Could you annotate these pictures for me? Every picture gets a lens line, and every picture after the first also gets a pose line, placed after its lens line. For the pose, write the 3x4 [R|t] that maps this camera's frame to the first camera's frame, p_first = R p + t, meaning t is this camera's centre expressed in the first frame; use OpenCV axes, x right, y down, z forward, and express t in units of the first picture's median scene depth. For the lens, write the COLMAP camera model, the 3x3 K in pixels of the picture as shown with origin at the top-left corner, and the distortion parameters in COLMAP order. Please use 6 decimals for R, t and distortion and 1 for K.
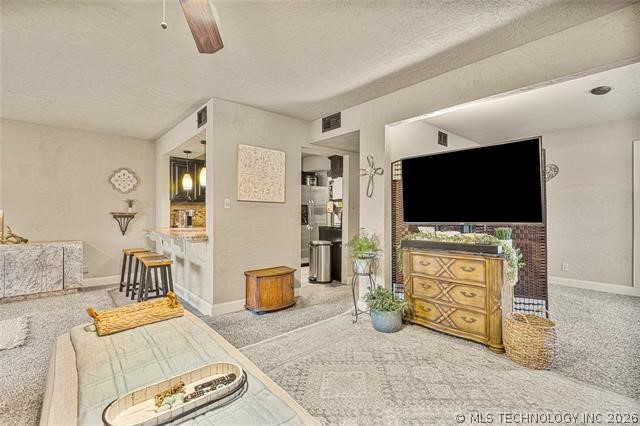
lens RADIAL K [[294.8, 0, 318.8], [0, 294.8, 211.5], [0, 0, 1]] dist [-0.002513, 0.000600]
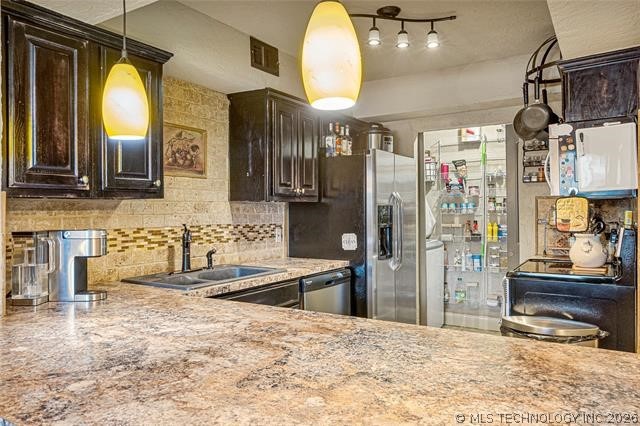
lens RADIAL K [[455.4, 0, 320.0], [0, 455.4, 213.0], [0, 0, 1]] dist [-0.001358, -0.000768]
pose [[0.961458, -0.006315, 0.274880, -0.519480], [0.003899, 0.999949, 0.009334, -0.034411], [-0.274925, -0.007903, 0.961433, 0.847836]]
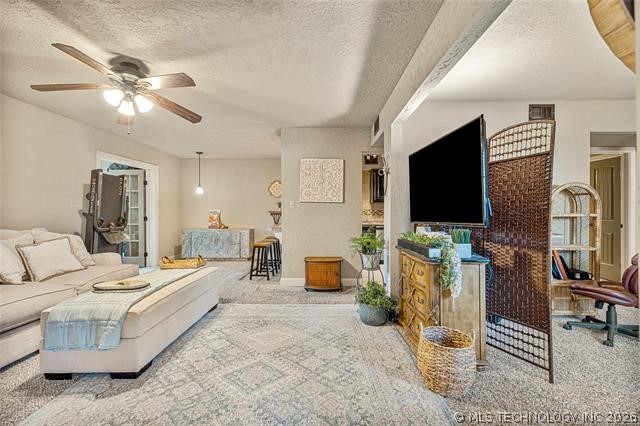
lens RADIAL K [[294.8, 0, 318.8], [0, 294.8, 211.5], [0, 0, 1]] dist [-0.002513, 0.000600]
pose [[0.741914, 0.000320, -0.670494, 0.651112], [0.002663, 0.999991, 0.003424, 0.000625], [0.670489, -0.004326, 0.741907, 0.078613]]
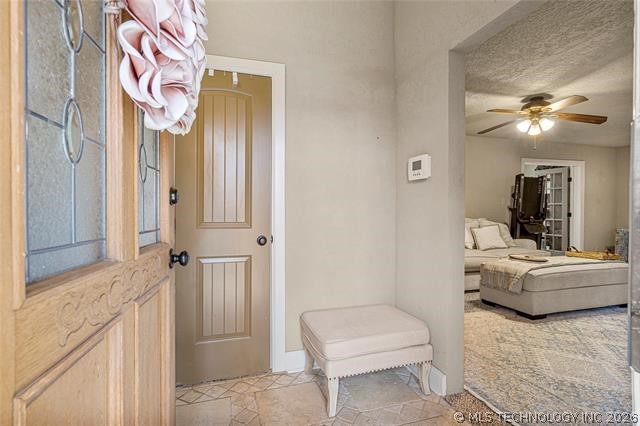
lens RADIAL K [[313.0, 0, 317.0], [0, 313.0, 211.5], [0, 0, 1]] dist [0.000593, 0.000192]
pose [[-0.408612, 0.008571, -0.912668, 1.065237], [-0.001292, 0.999949, 0.009970, 0.010052], [0.912707, 0.005253, -0.408580, 0.066747]]
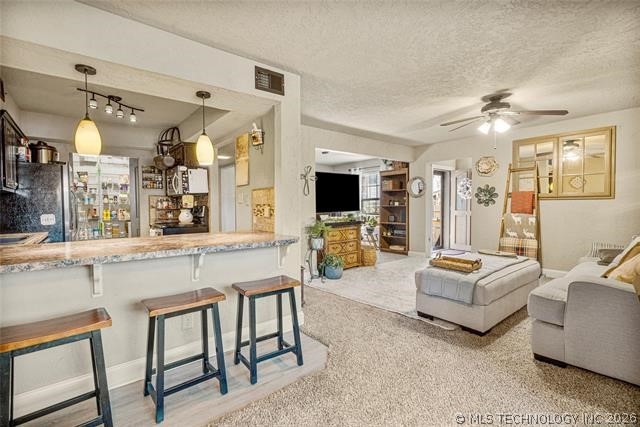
lens RADIAL K [[288.3, 0, 317.9], [0, 288.3, 213.5], [0, 0, 1]] dist [-0.001856, 0.000076]
pose [[0.046607, -0.024840, 0.998604, -1.118293], [0.008563, 0.999664, 0.024467, 0.002360], [-0.998877, 0.007411, 0.046804, 0.835874]]
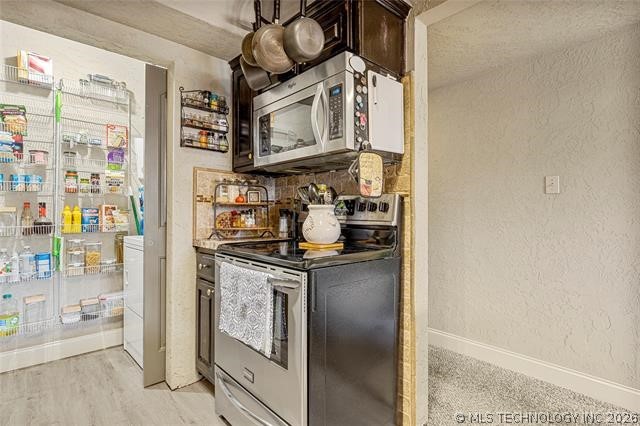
lens RADIAL K [[313.0, 0, 317.0], [0, 313.0, 211.5], [0, 0, 1]] dist [0.000593, 0.000192]
pose [[-0.009826, 0.008911, 0.999912, -0.322453], [-0.004610, 0.999949, -0.008956, 0.025981], [-0.999941, -0.004698, -0.009784, 1.508083]]
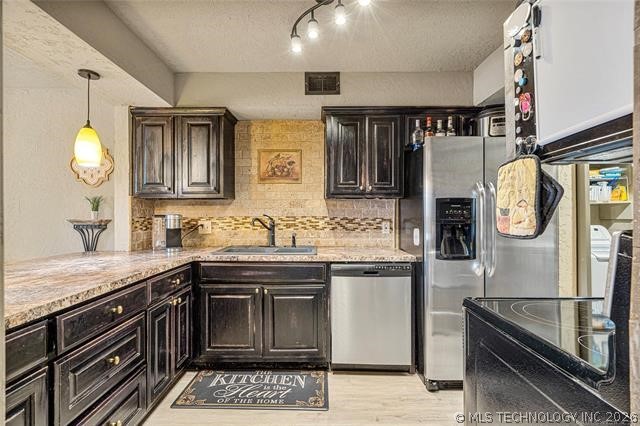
lens RADIAL K [[294.8, 0, 318.8], [0, 294.8, 211.5], [0, 0, 1]] dist [-0.002513, 0.000600]
pose [[0.748623, -0.004682, -0.662980, 0.088658], [0.000969, 0.999982, -0.005967, -0.011936], [0.662996, 0.003825, 0.748613, 1.185407]]
